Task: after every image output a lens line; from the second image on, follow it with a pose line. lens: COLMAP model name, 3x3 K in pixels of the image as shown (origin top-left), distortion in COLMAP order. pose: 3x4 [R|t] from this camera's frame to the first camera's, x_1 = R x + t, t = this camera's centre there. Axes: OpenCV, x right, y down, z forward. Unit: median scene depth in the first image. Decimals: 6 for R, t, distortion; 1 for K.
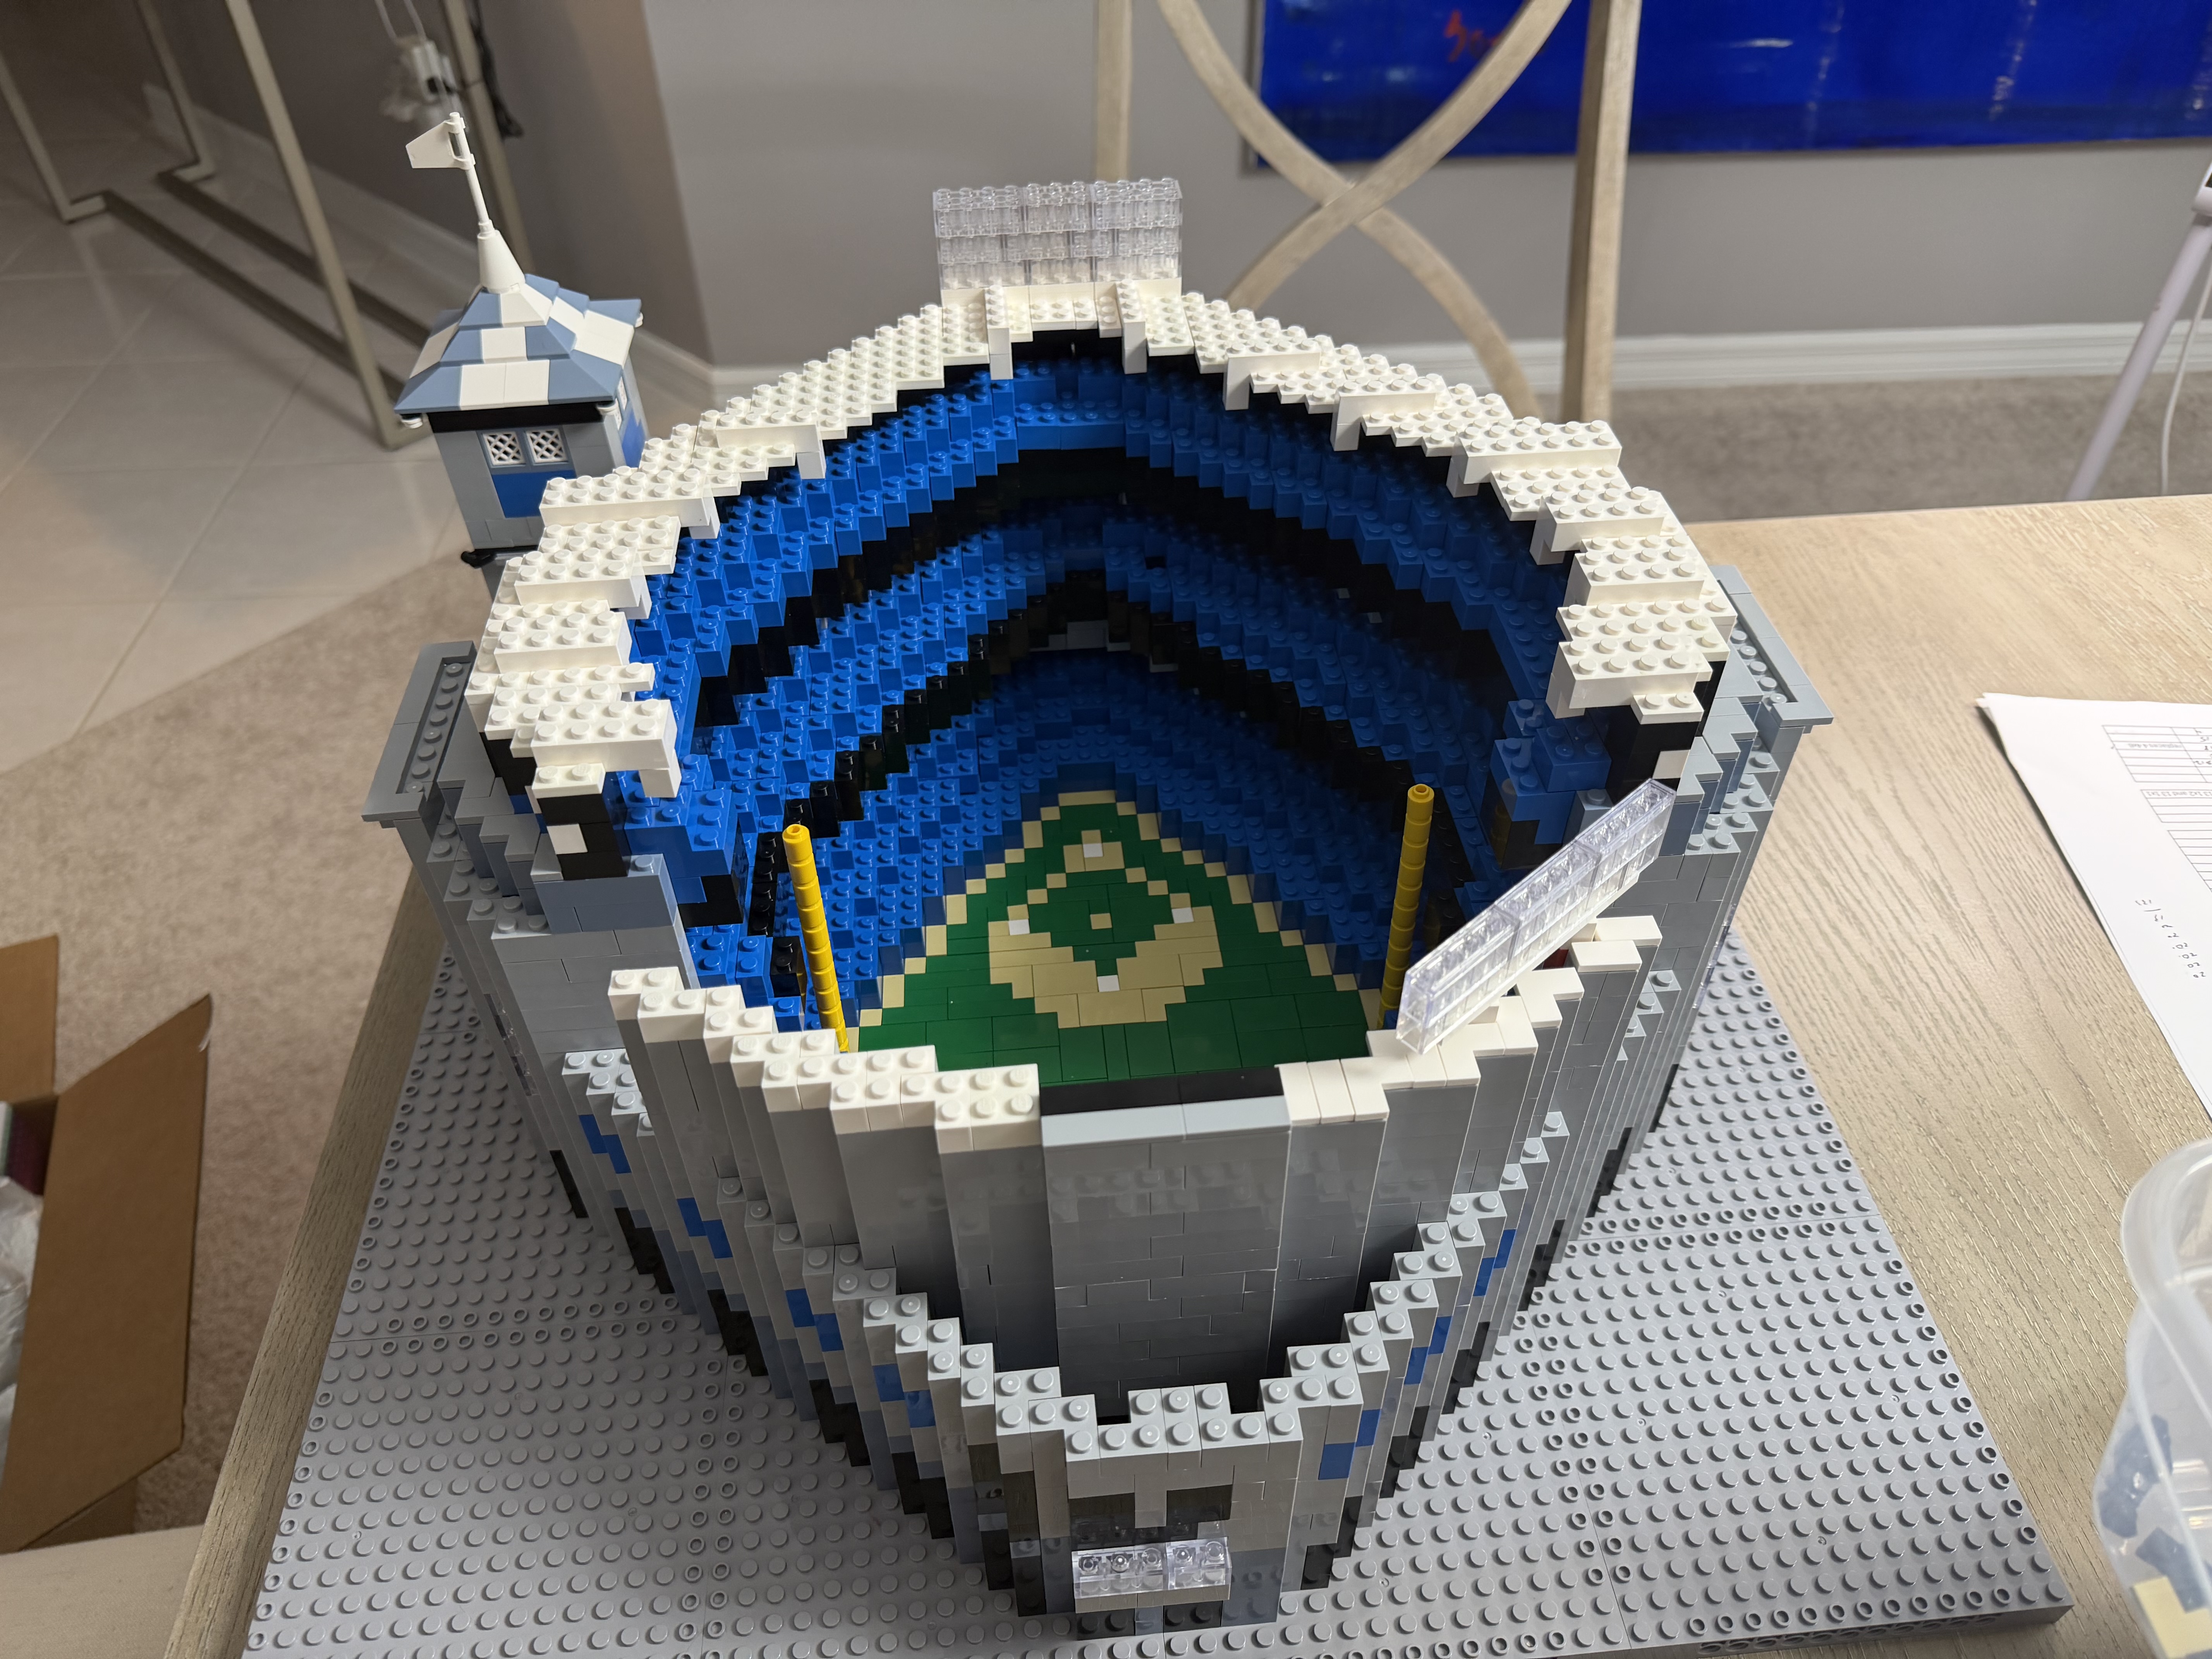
lens RADIAL K [[1618.8, 0, 1106.0], [0, 1618.8, 838.0], [0, 0, 1]] dist [-0.006522, 0.001329]
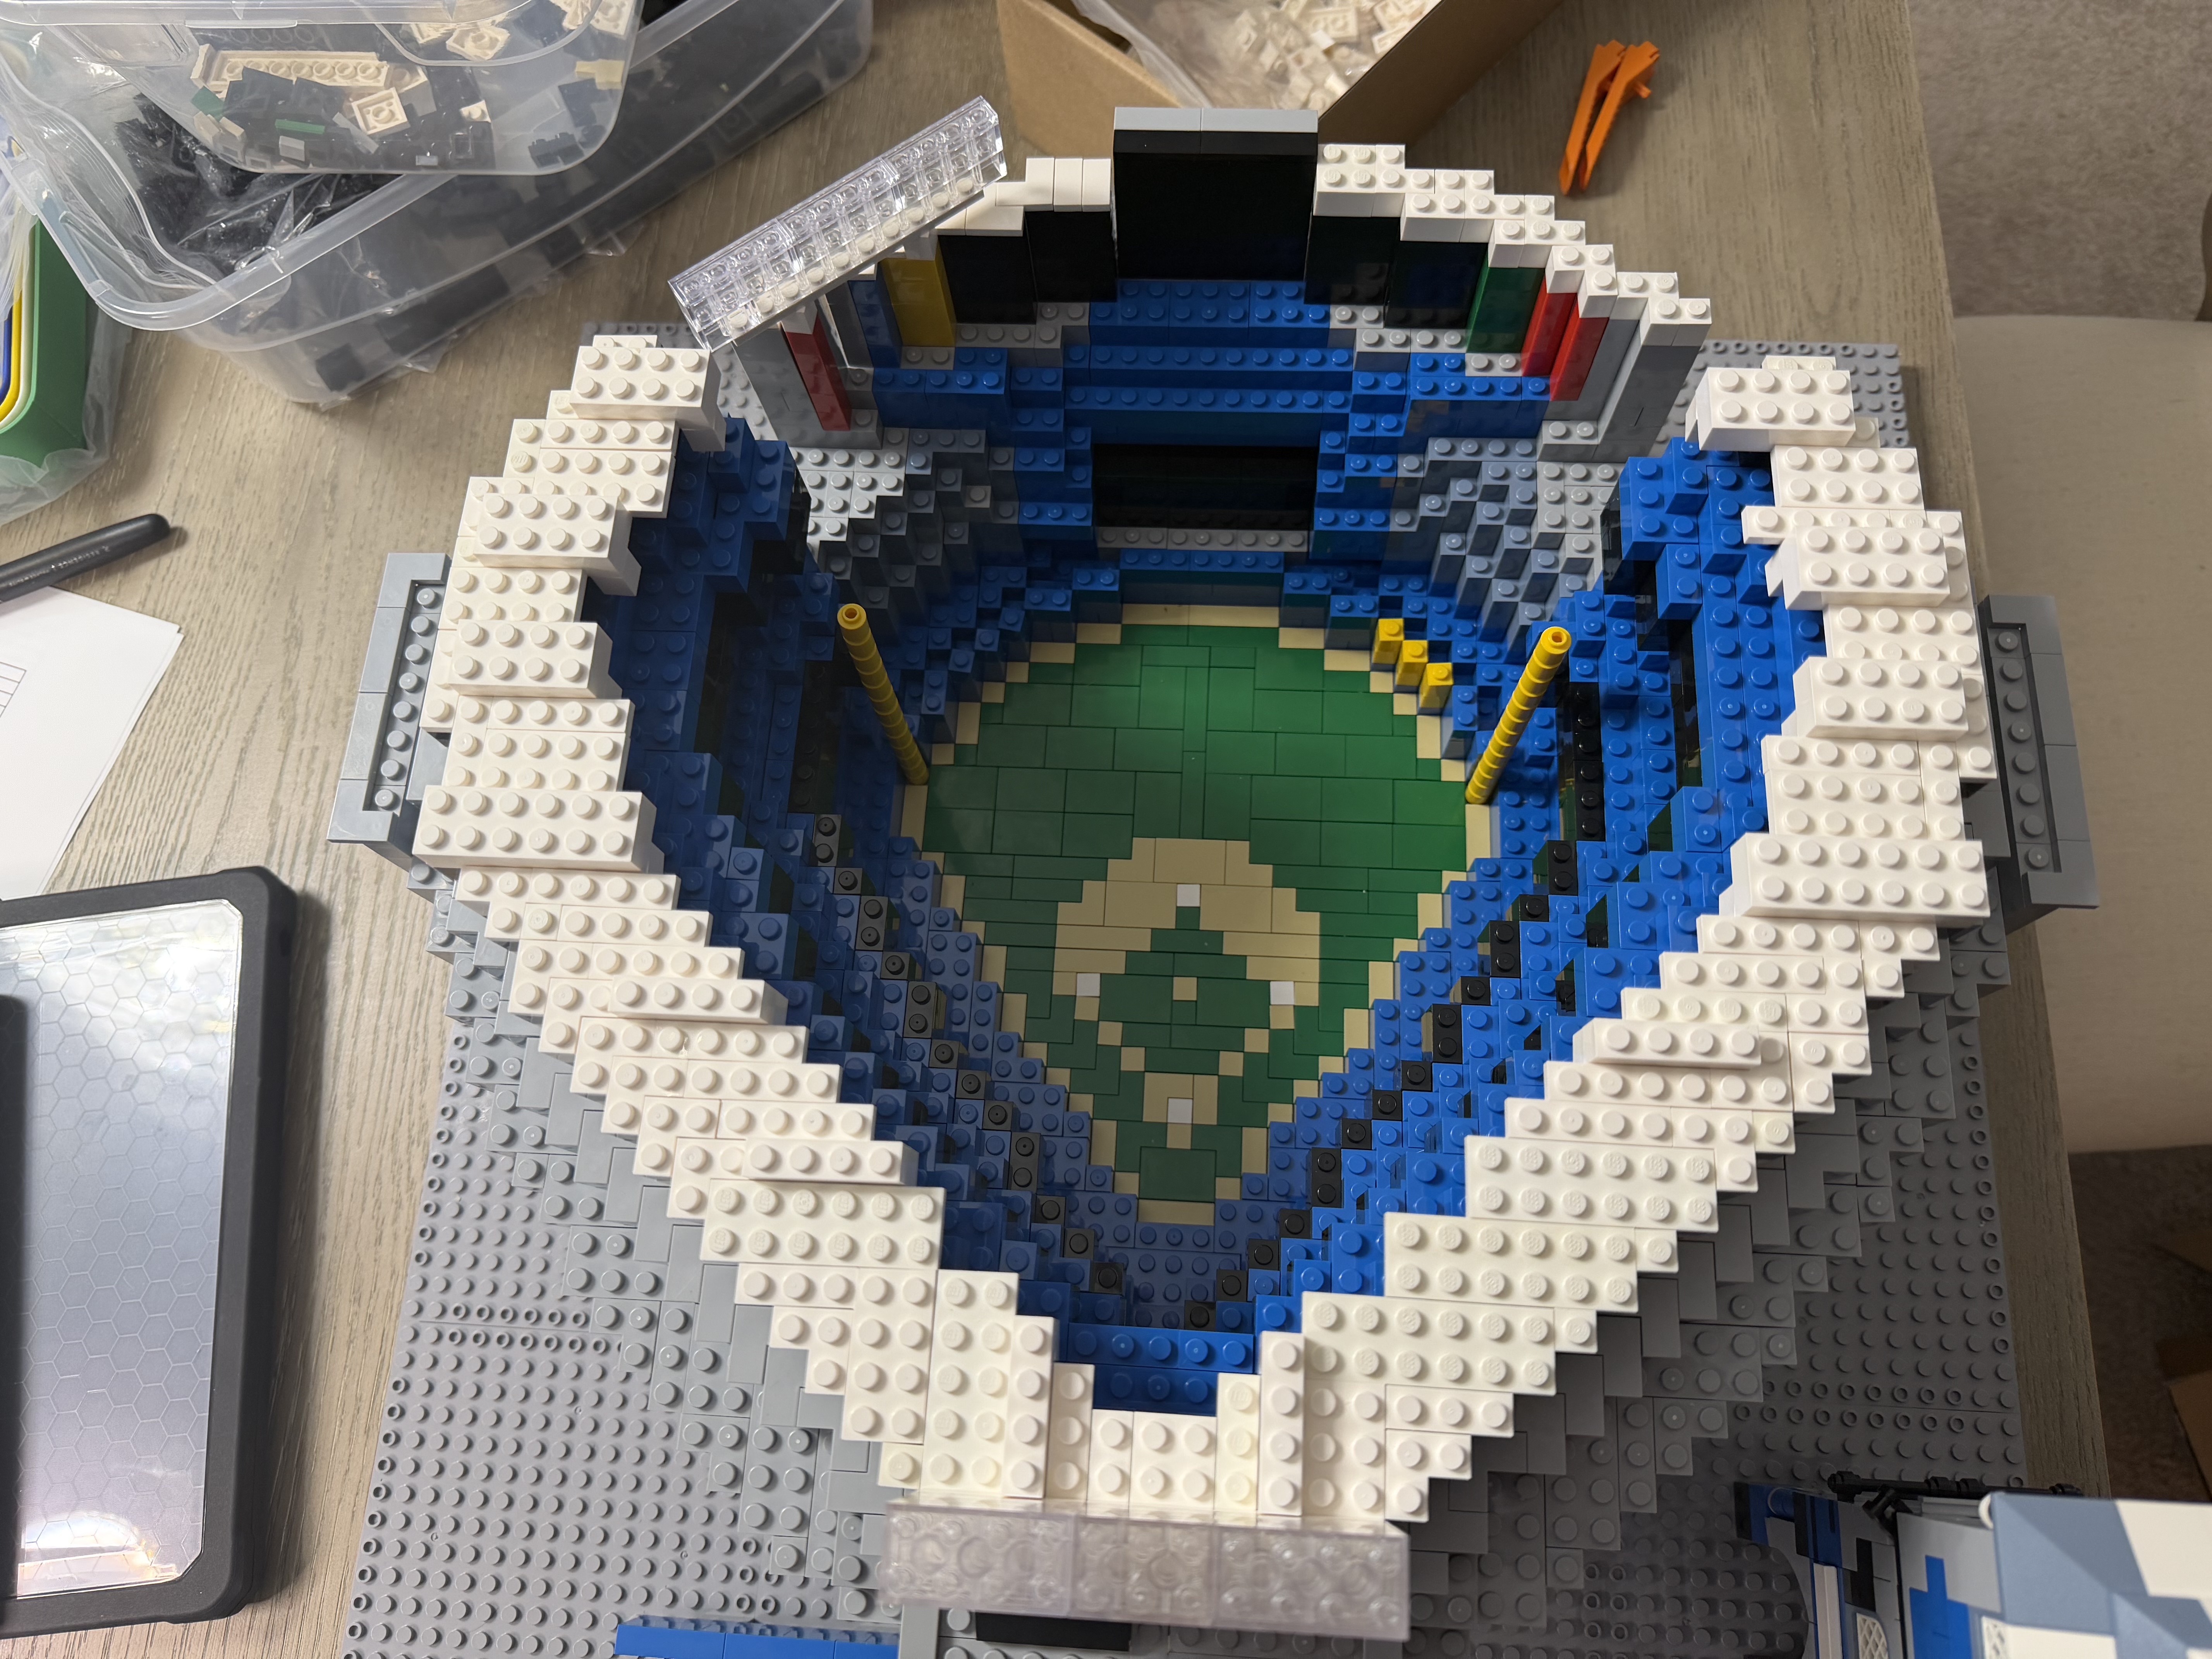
lens RADIAL K [[1618.8, 0, 1107.1], [0, 1618.8, 847.0], [0, 0, 1]] dist [-0.006522, 0.001329]
pose [[-0.988516, -0.112614, 0.100763, -0.039594], [0.138431, -0.407445, 0.902677, -0.686290], [-0.060599, 0.906259, 0.418356, 0.582294]]
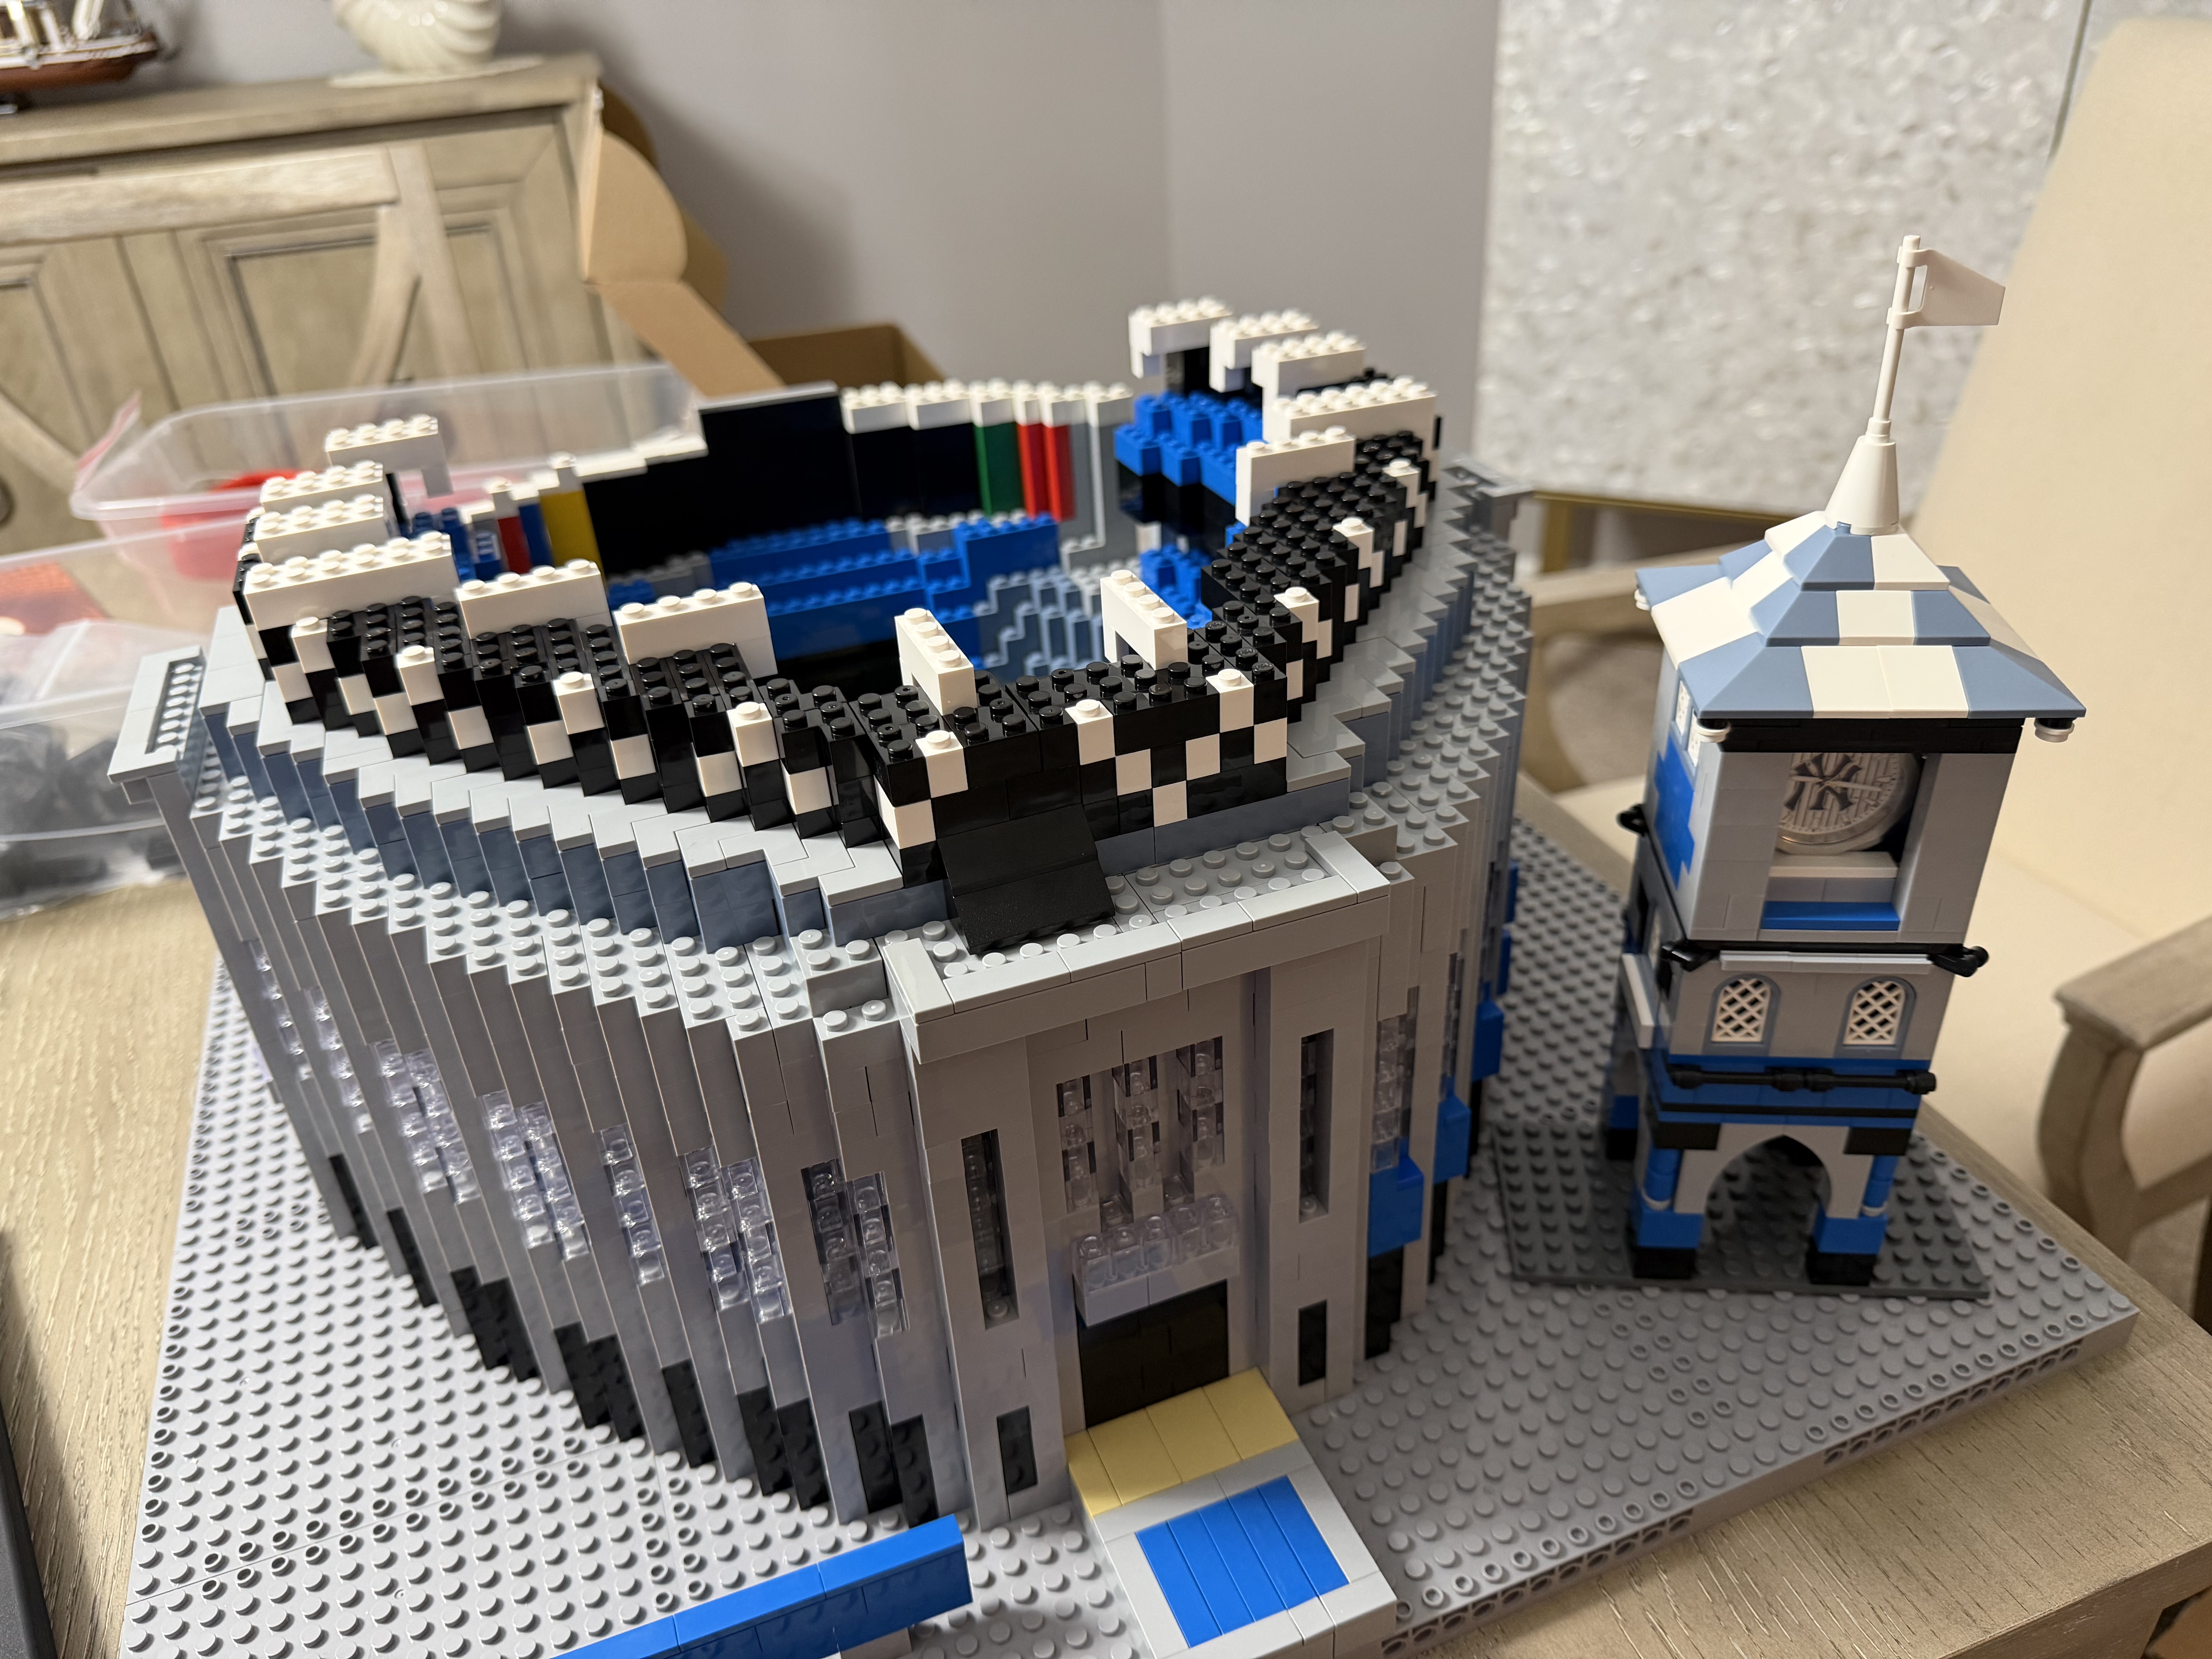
lens RADIAL K [[1618.8, 0, 1134.0], [0, 1618.8, 844.8], [0, 0, 1]] dist [-0.006522, 0.001329]
pose [[-0.953866, 0.204258, -0.220040, 0.083474], [-0.156066, 0.288763, 0.944595, -0.830888], [0.256480, 0.935358, -0.243563, 1.168391]]
